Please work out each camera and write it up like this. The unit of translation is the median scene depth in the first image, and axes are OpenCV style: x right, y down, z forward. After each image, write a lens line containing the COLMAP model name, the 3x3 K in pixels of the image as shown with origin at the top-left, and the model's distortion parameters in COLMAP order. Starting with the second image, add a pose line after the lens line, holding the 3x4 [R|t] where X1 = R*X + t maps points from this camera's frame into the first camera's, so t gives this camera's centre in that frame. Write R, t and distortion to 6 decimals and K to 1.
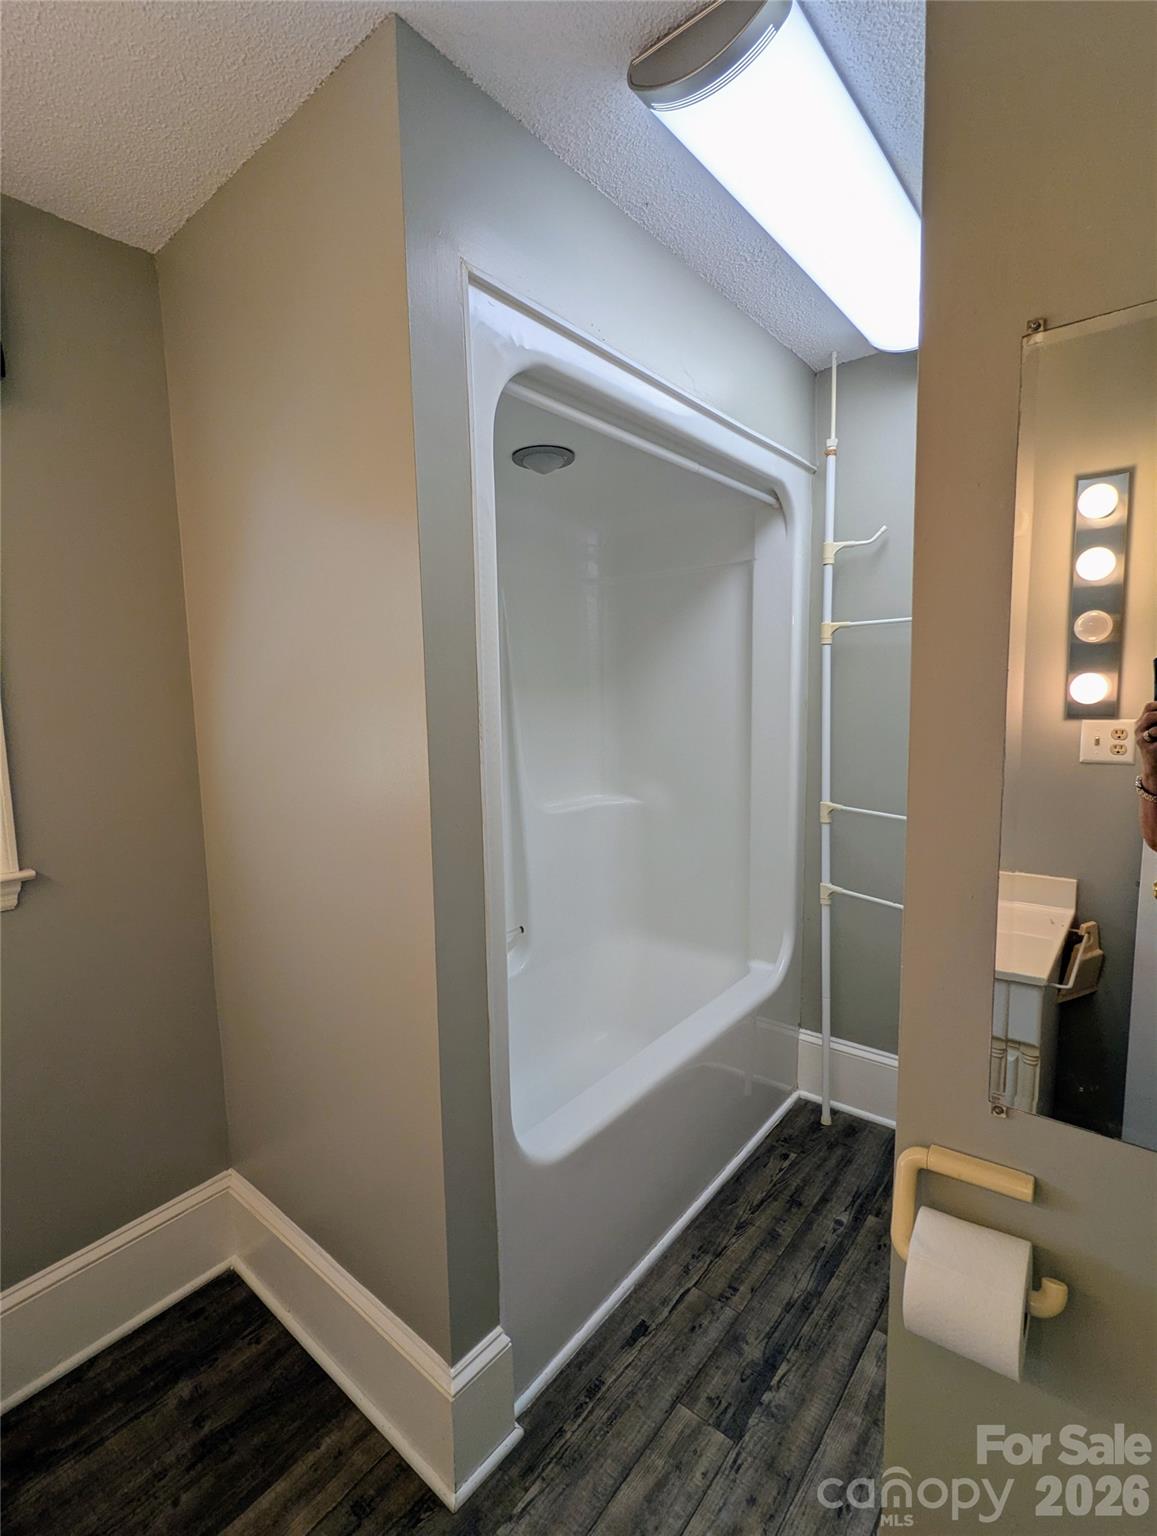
lens RADIAL K [[731.9, 0, 570.9], [0, 731.9, 777.1], [0, 0, 1]] dist [0.004653, -0.000646]
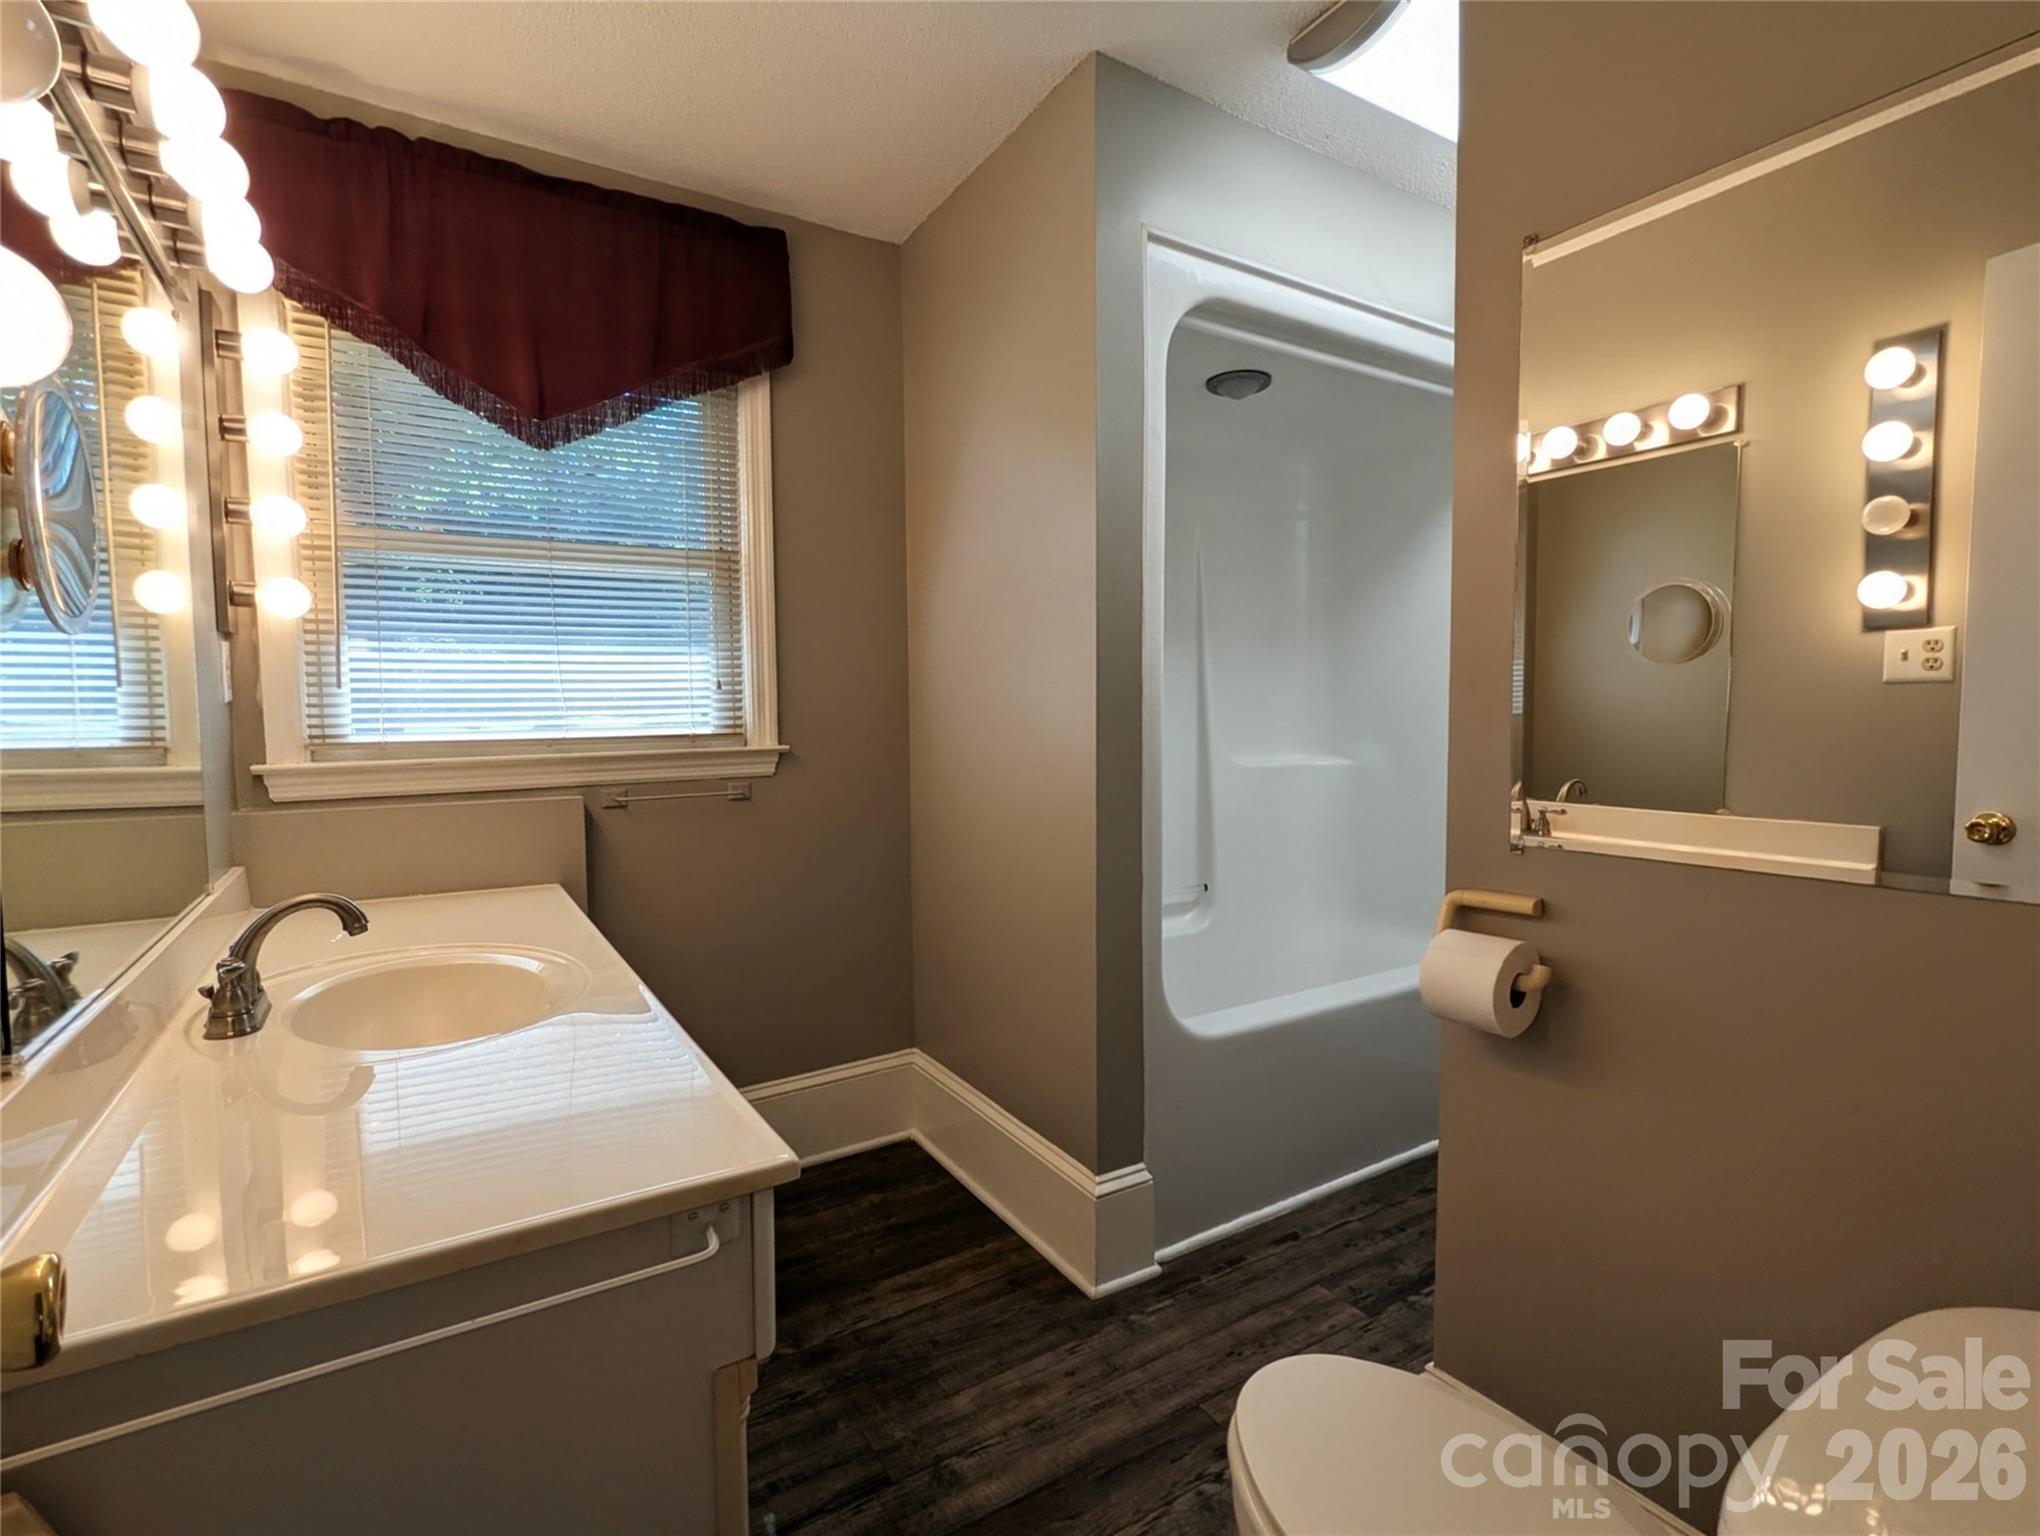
lens RADIAL K [[972.1, 0, 1018.8], [0, 972.1, 769.9], [0, 0, 1]] dist [0.004653, -0.000646]
pose [[0.950101, 0.028240, -0.310662, 0.146956], [-0.044771, 0.997928, -0.046209, 0.218962], [0.308714, 0.057812, 0.949396, -0.425371]]
